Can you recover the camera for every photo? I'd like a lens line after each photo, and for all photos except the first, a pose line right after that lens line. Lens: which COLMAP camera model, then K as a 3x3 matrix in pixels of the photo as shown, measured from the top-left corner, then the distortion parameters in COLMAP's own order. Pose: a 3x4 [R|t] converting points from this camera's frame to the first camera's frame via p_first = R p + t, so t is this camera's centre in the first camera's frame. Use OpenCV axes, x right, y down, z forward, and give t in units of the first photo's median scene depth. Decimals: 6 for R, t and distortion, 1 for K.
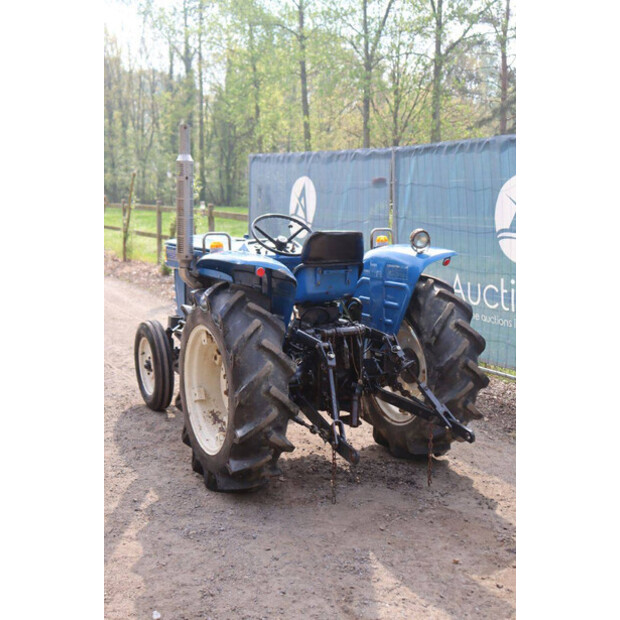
lens RADIAL K [[801.6, 0, 310.0], [0, 801.6, 310.0], [0, 0, 1]] dist [-0.036678, 0.402407]
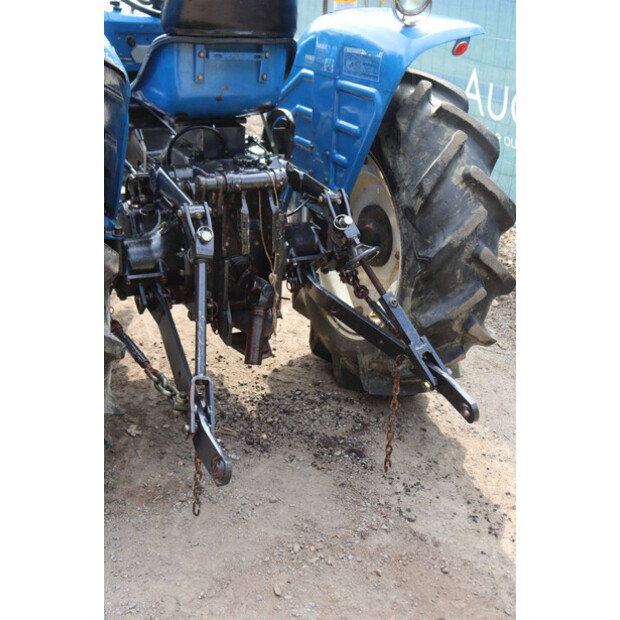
lens RADIAL K [[801.6, 0, 310.0], [0, 801.6, 310.0], [0, 0, 1]] dist [-0.036678, 0.402407]
pose [[0.998447, 0.054972, 0.008995, 0.081782], [-0.055413, 0.963752, 0.260980, -0.028072], [0.005678, -0.261073, 0.965302, 0.474504]]
